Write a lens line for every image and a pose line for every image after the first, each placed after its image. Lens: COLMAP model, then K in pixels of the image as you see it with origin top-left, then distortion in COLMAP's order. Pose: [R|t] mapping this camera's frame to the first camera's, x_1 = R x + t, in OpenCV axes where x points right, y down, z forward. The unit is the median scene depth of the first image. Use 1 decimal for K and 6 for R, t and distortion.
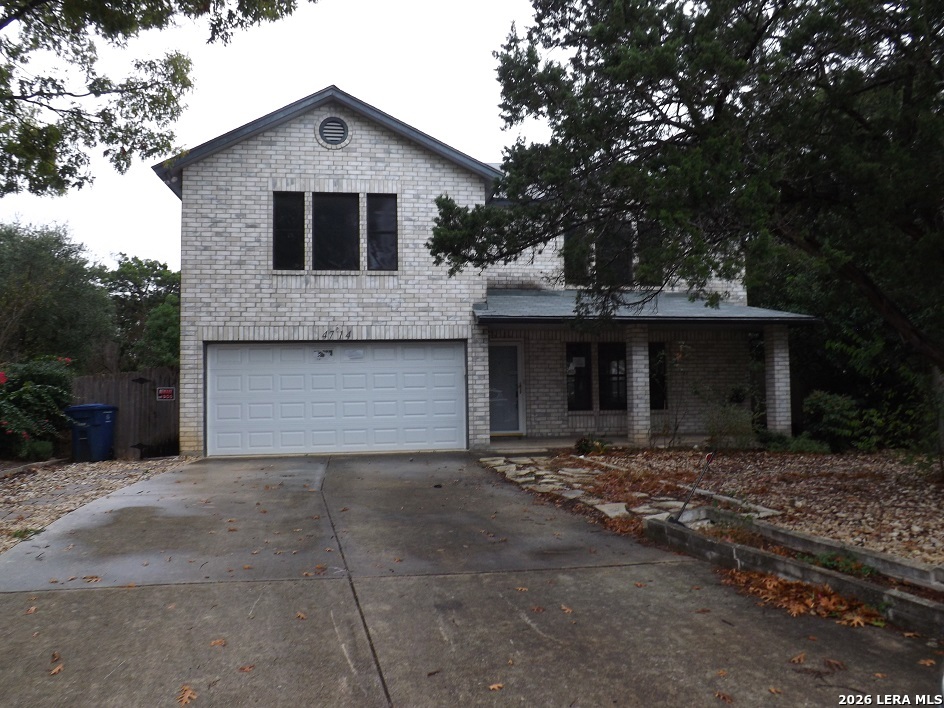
lens RADIAL K [[695.9, 0, 472.0], [0, 695.9, 354.0], [0, 0, 1]] dist [-0.054853, 0.013625]
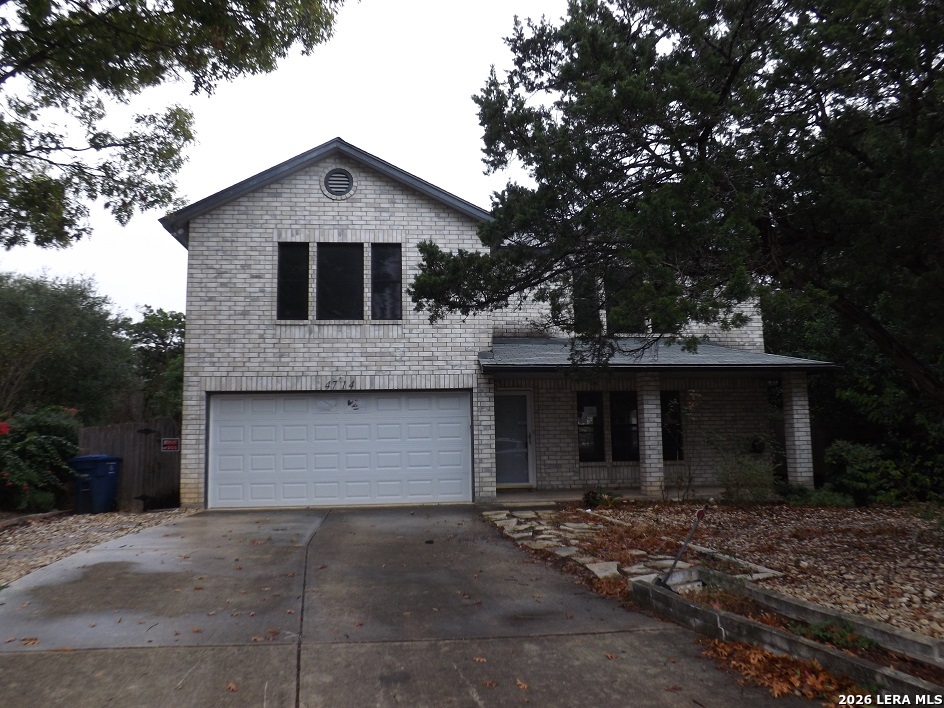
lens RADIAL K [[695.9, 0, 472.0], [0, 695.9, 354.0], [0, 0, 1]] dist [-0.054853, 0.013625]
pose [[0.999060, -0.007023, -0.042784, 0.035826], [0.003933, 0.997405, -0.071890, 0.000406], [0.043178, 0.071654, 0.996495, 0.020907]]
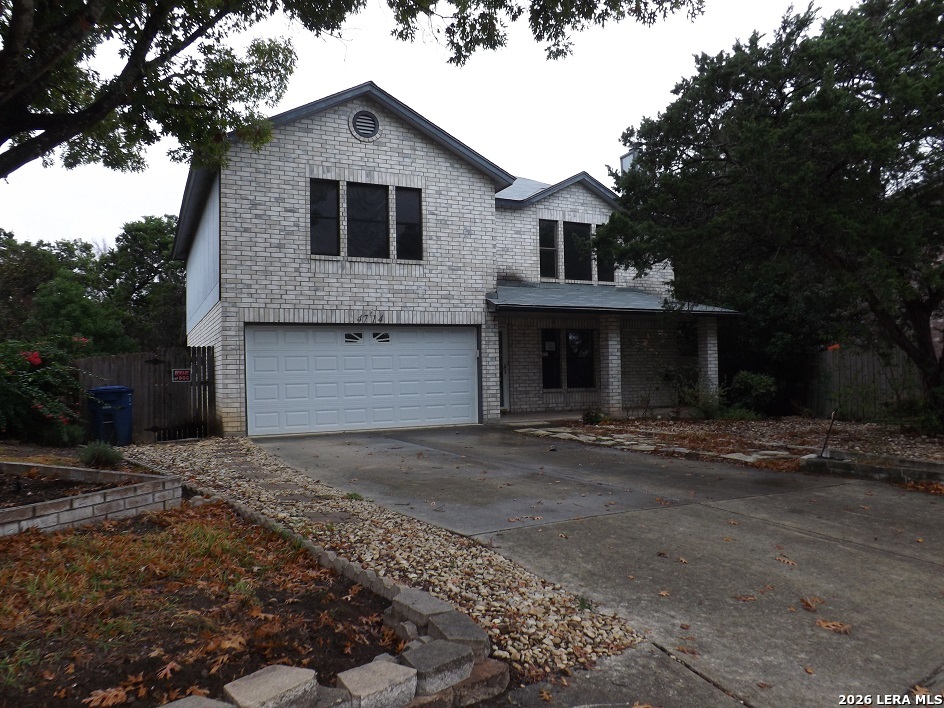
lens RADIAL K [[695.9, 0, 472.0], [0, 695.9, 354.0], [0, 0, 1]] dist [-0.054853, 0.013625]
pose [[0.955383, 0.004996, 0.295329, -0.361132], [-0.012082, 0.999681, 0.022176, 0.000932], [-0.295124, -0.024755, 0.955138, -0.061025]]
